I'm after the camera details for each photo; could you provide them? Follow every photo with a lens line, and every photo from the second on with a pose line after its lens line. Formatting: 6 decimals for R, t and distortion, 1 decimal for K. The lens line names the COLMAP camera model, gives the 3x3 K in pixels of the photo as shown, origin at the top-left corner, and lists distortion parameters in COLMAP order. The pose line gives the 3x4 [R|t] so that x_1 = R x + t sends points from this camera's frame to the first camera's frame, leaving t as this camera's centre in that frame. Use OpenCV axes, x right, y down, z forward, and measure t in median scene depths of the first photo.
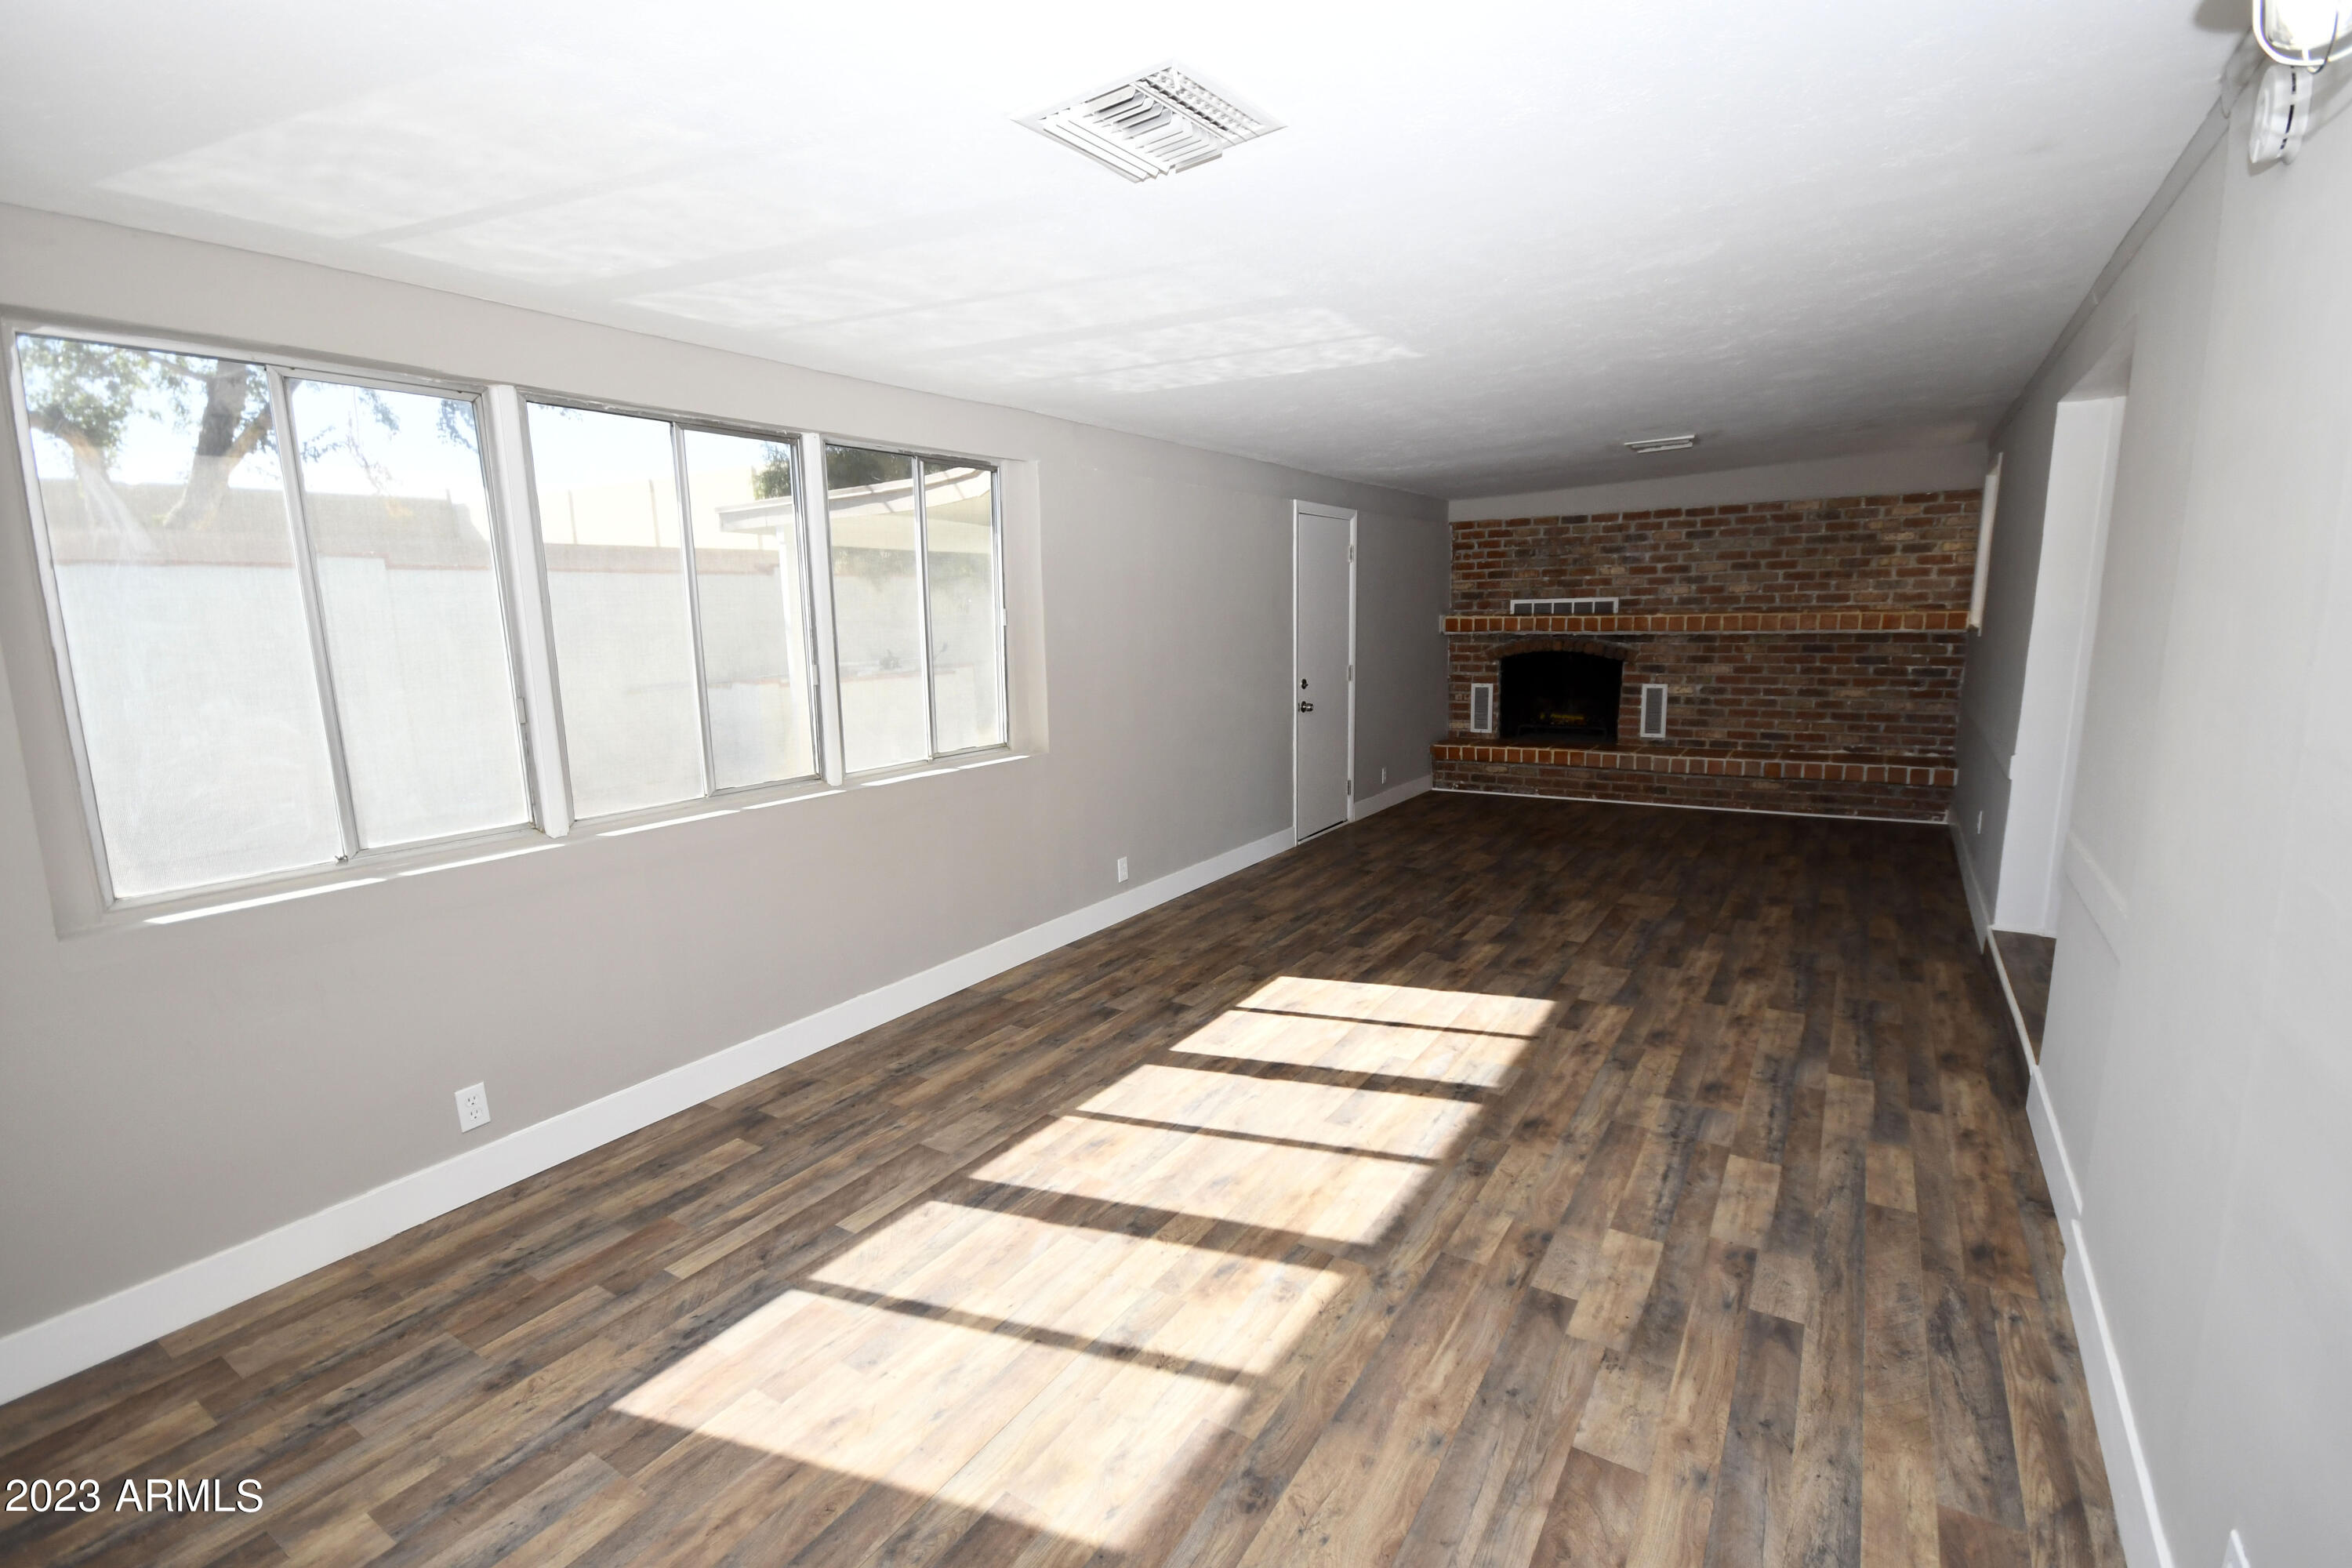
lens RADIAL K [[1062.5, 0, 1167.9], [0, 1062.5, 799.4], [0, 0, 1]] dist [-0.008533, -0.000126]
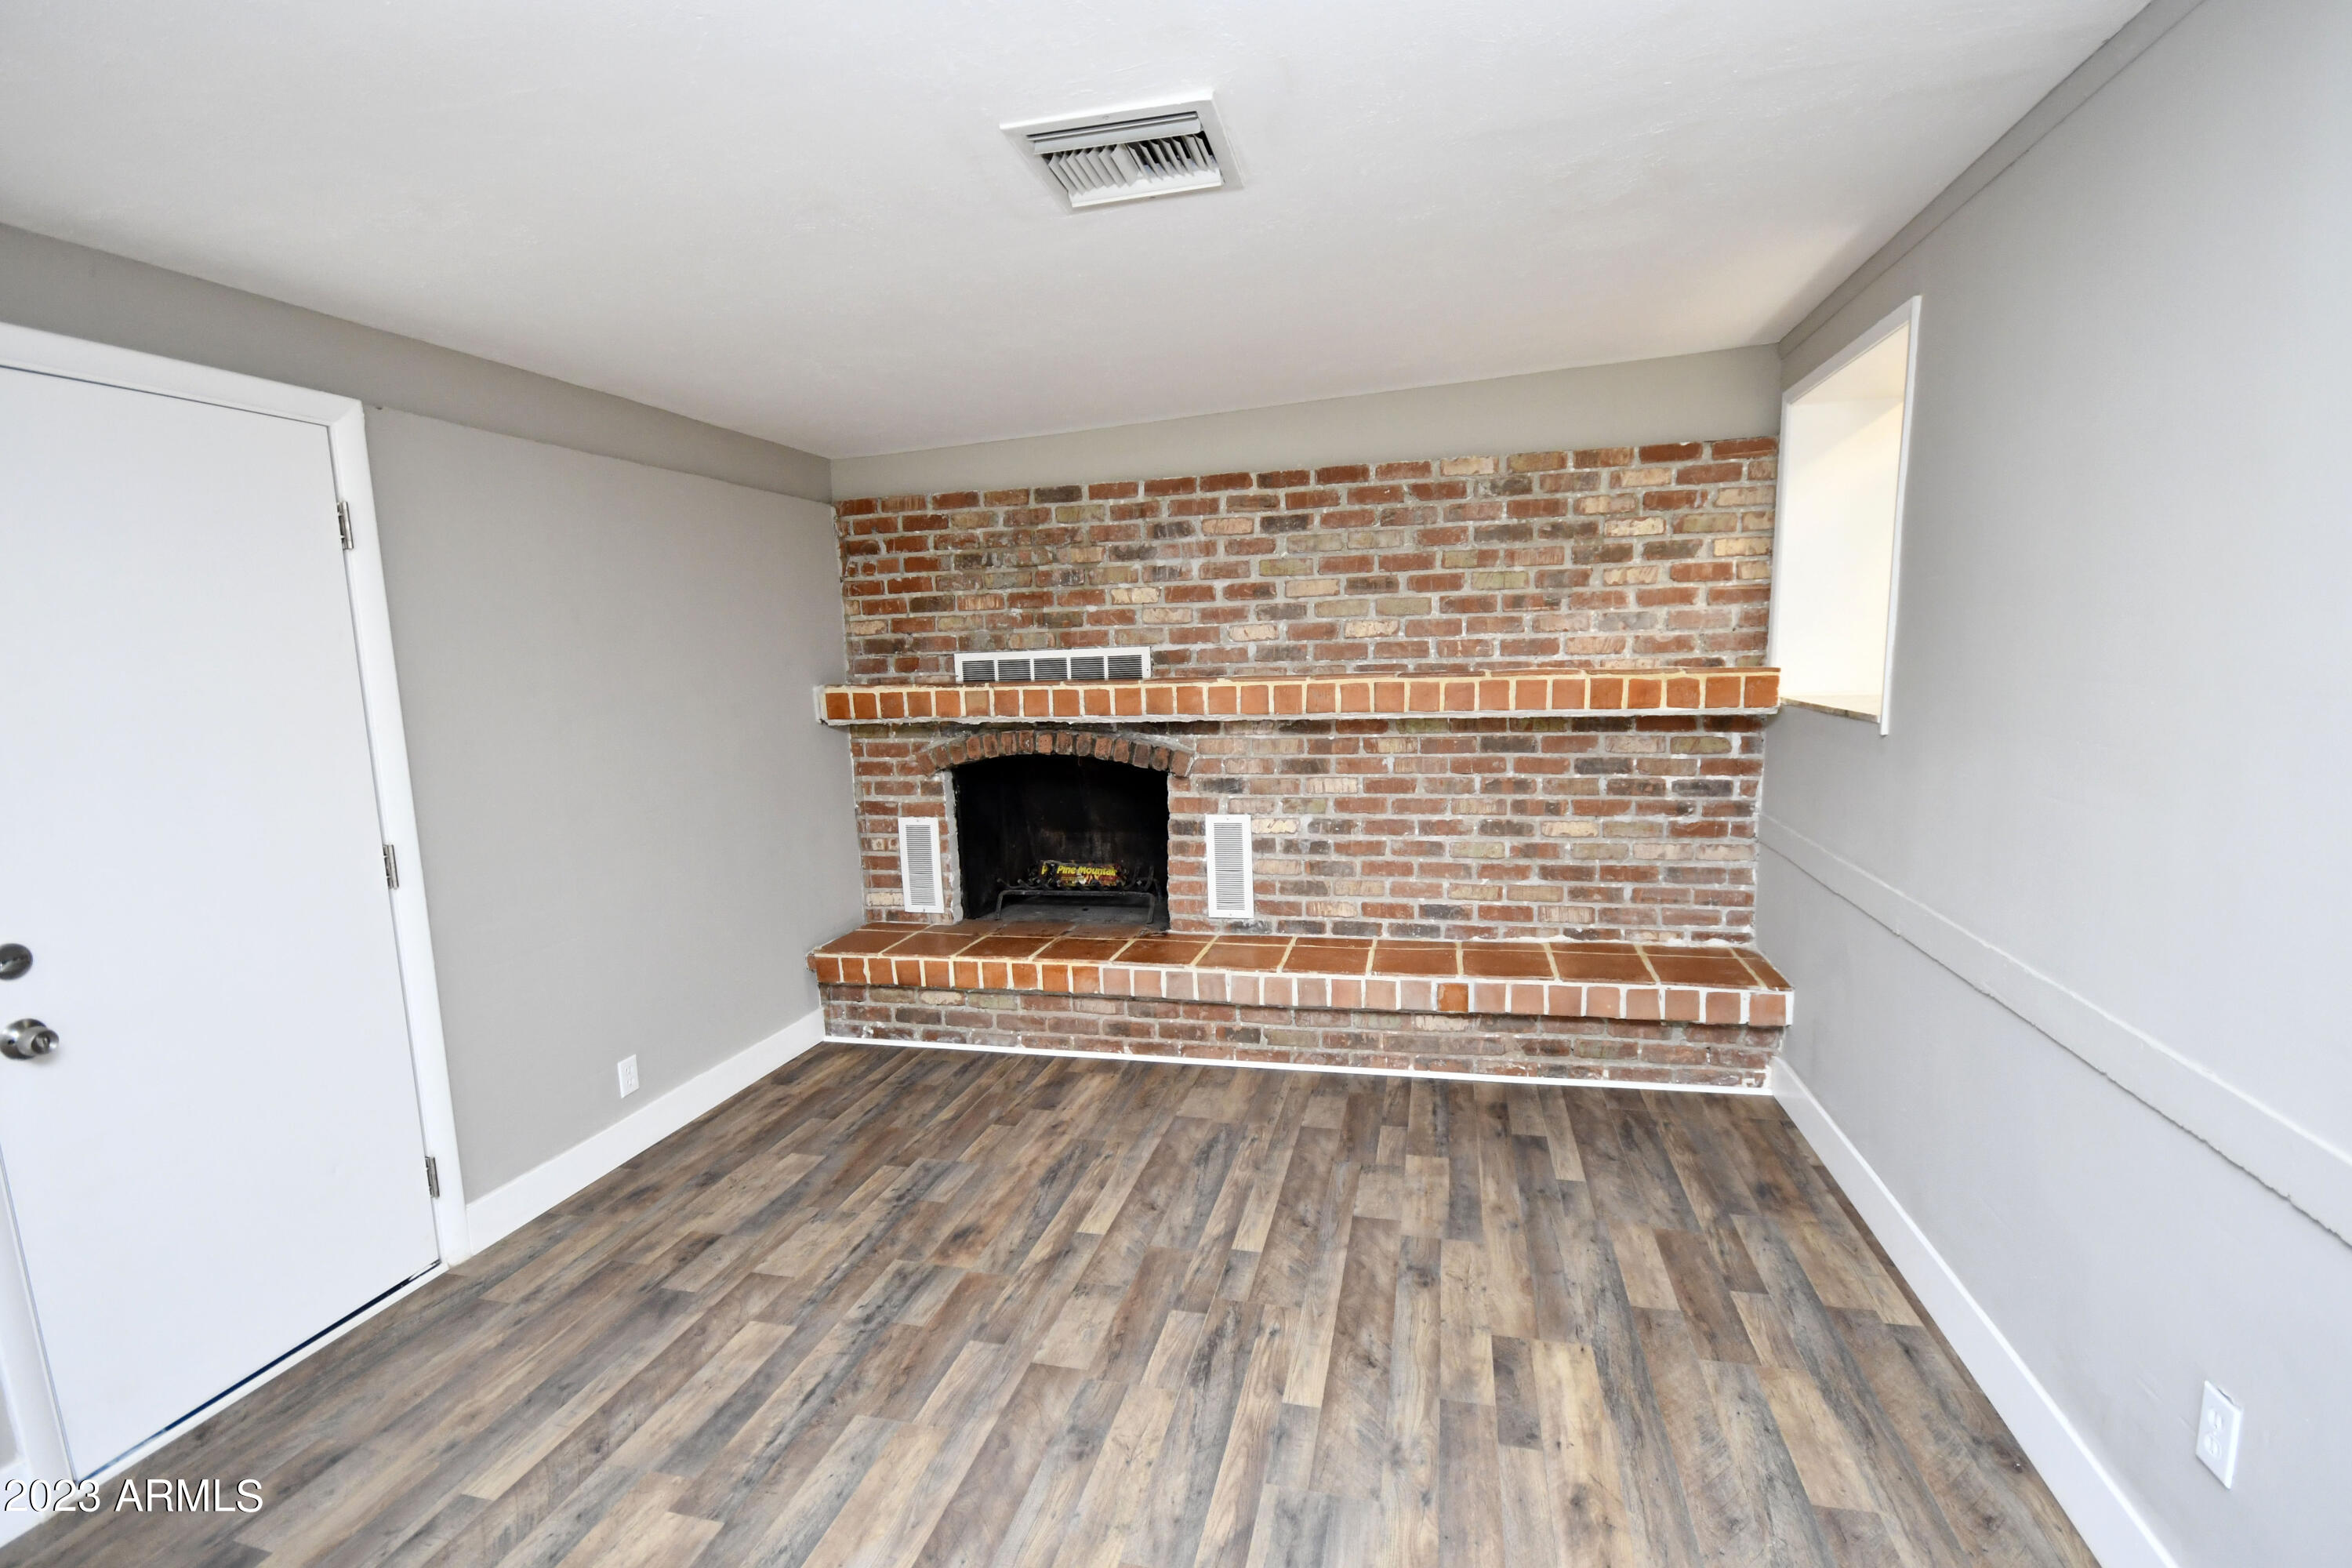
lens RADIAL K [[1016.3, 0, 1188.6], [0, 1016.3, 791.0], [0, 0, 1]] dist [-0.017779, -0.001786]
pose [[0.945411, -0.045703, 0.322659, 0.296266], [0.063281, 0.997017, -0.044194, -0.104408], [-0.319677, 0.062199, 0.945483, 0.565716]]
